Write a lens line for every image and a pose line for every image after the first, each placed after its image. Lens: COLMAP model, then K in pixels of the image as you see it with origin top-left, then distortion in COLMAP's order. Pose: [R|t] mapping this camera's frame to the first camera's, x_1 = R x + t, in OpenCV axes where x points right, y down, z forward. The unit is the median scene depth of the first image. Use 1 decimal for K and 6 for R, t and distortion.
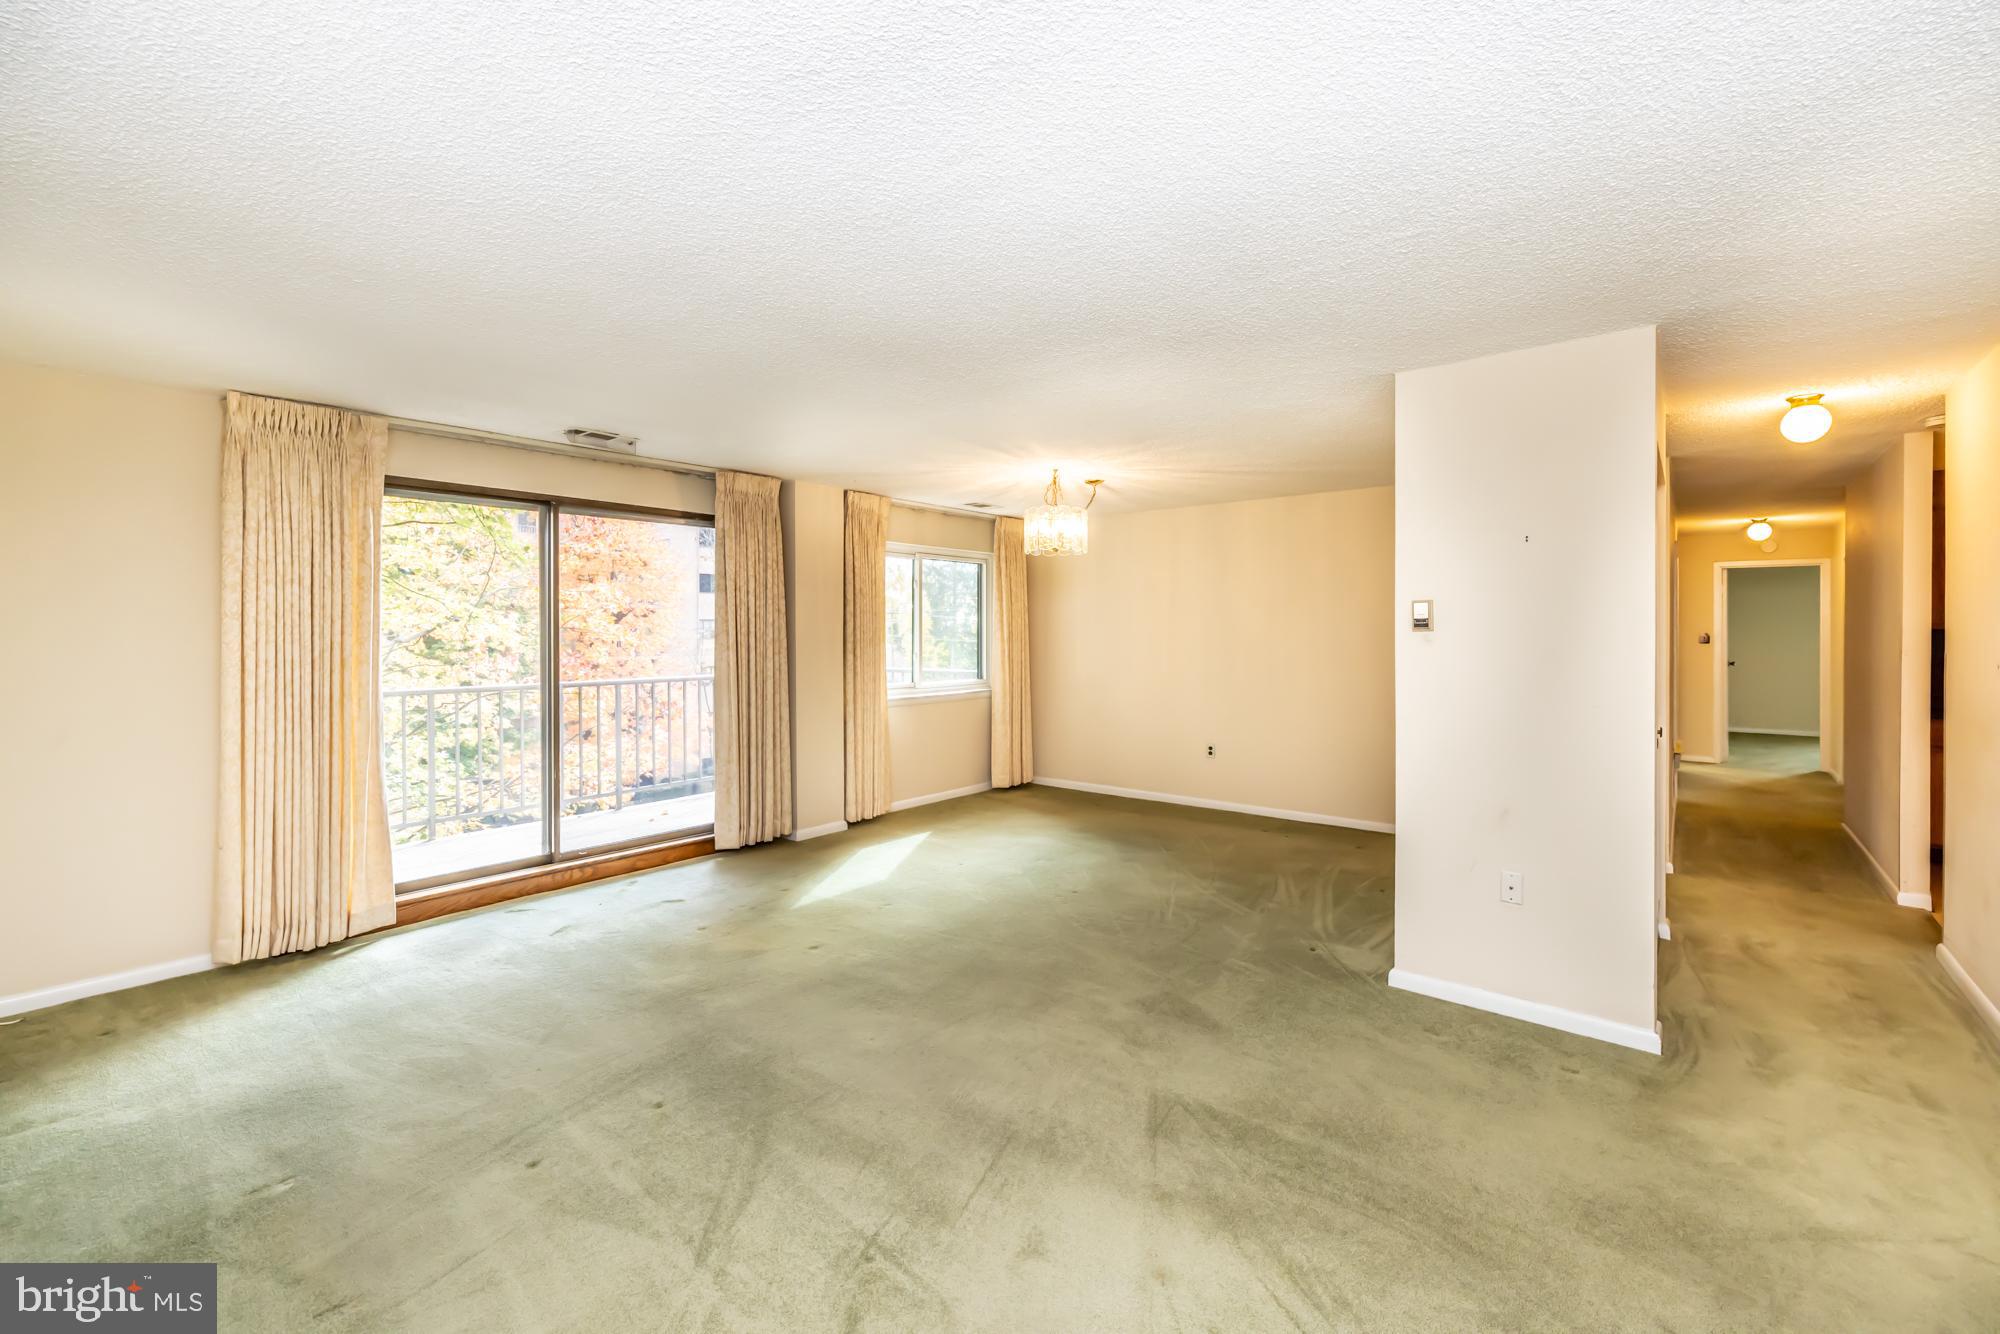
lens RADIAL K [[837.3, 0, 1002.2], [0, 837.3, 638.4], [0, 0, 1]] dist [-0.000652, -0.000213]
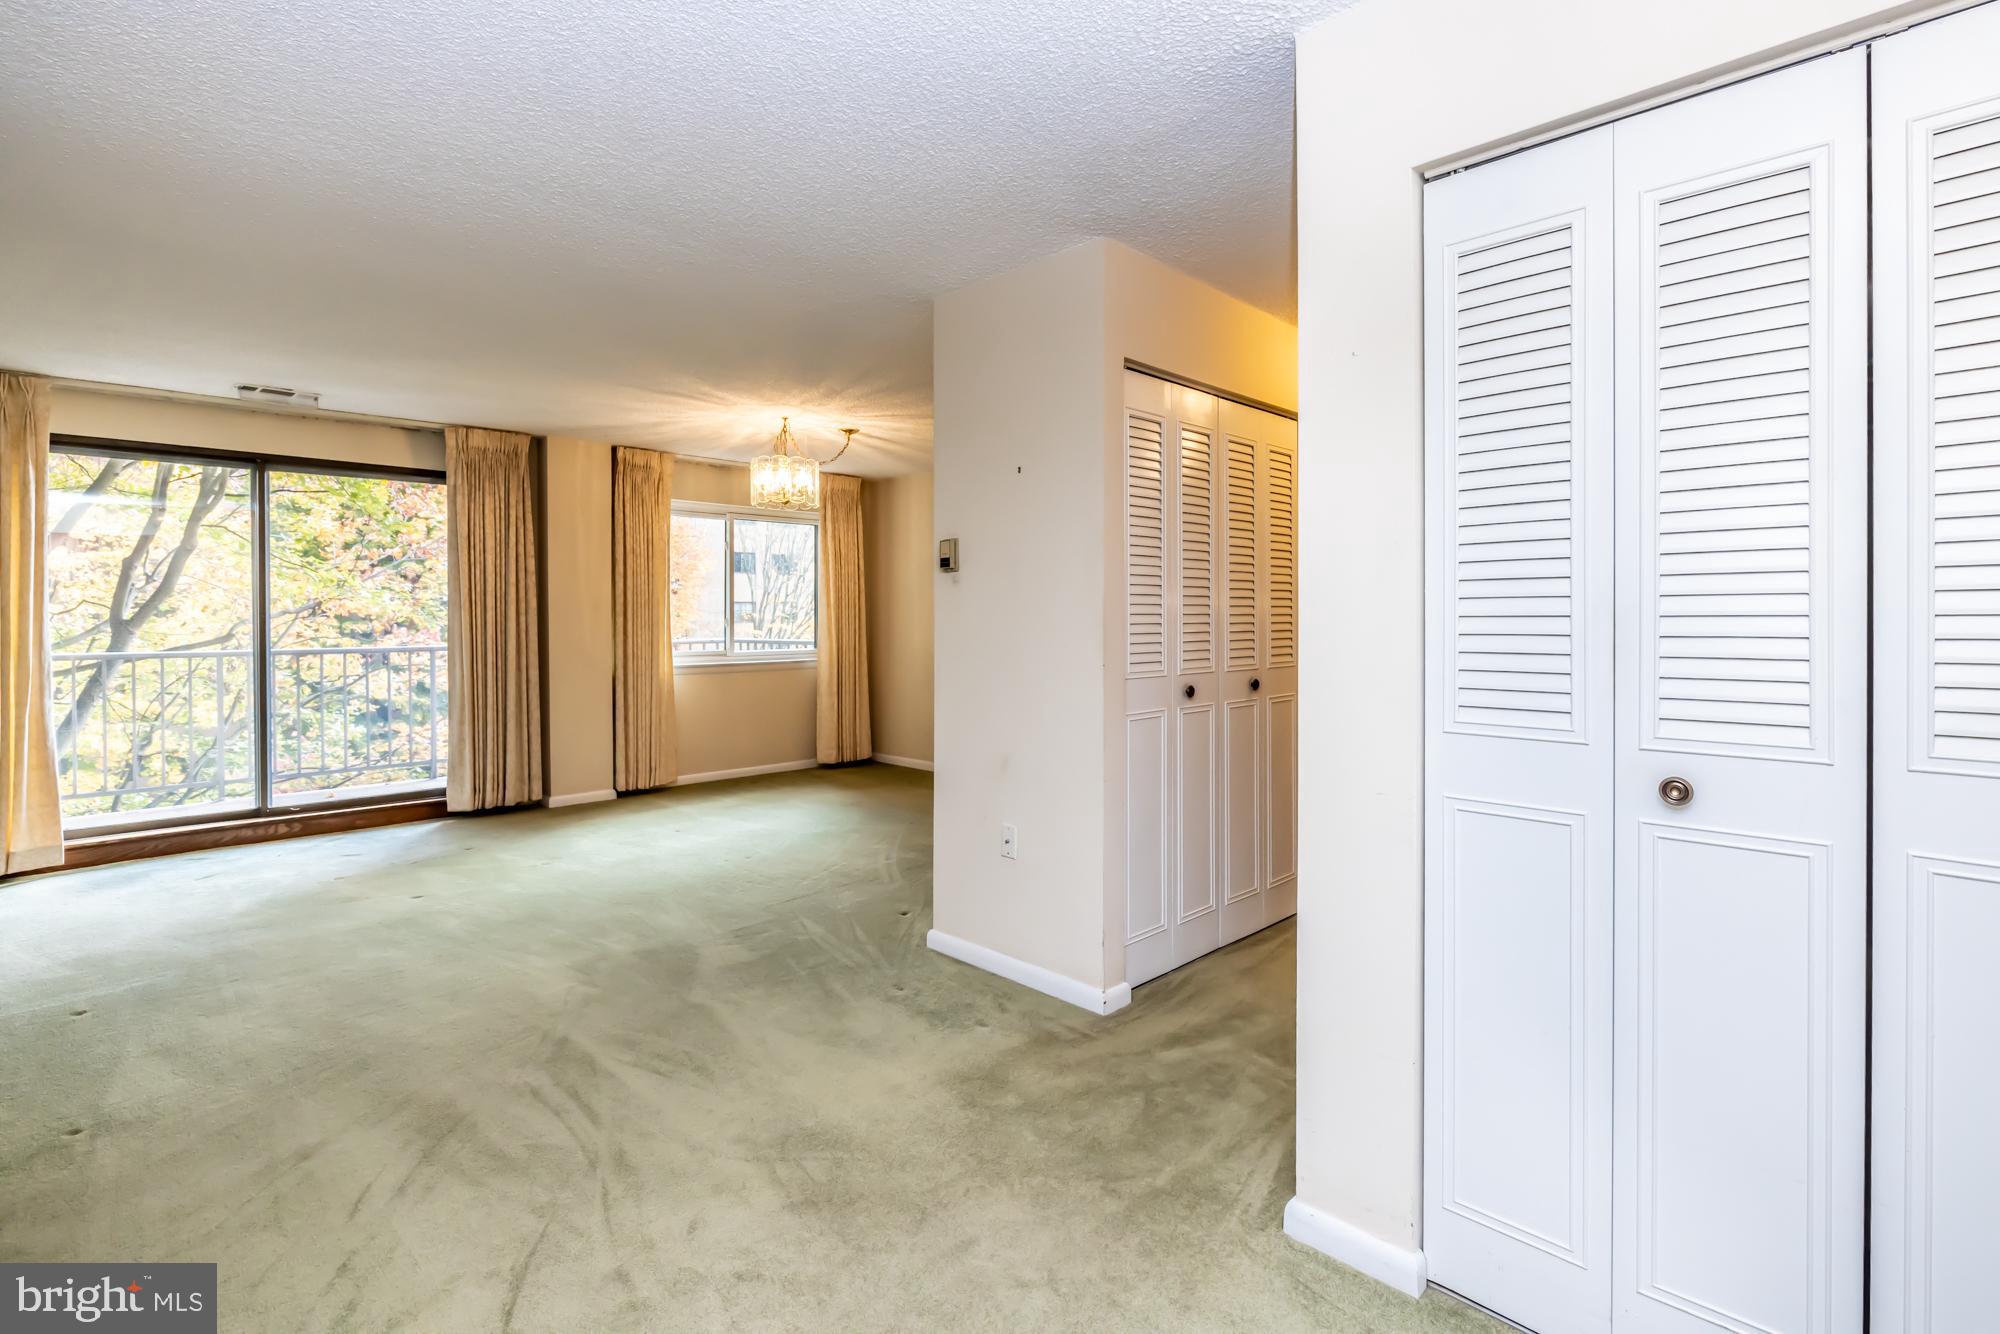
lens RADIAL K [[936.4, 0, 998.2], [0, 936.4, 623.7], [0, 0, 1]] dist [0.004385, 0.001784]
pose [[0.994529, -0.001070, -0.104454, 0.416048], [0.001053, 0.999999, -0.000213, 0.031768], [0.104455, 0.000102, 0.994530, -0.029319]]
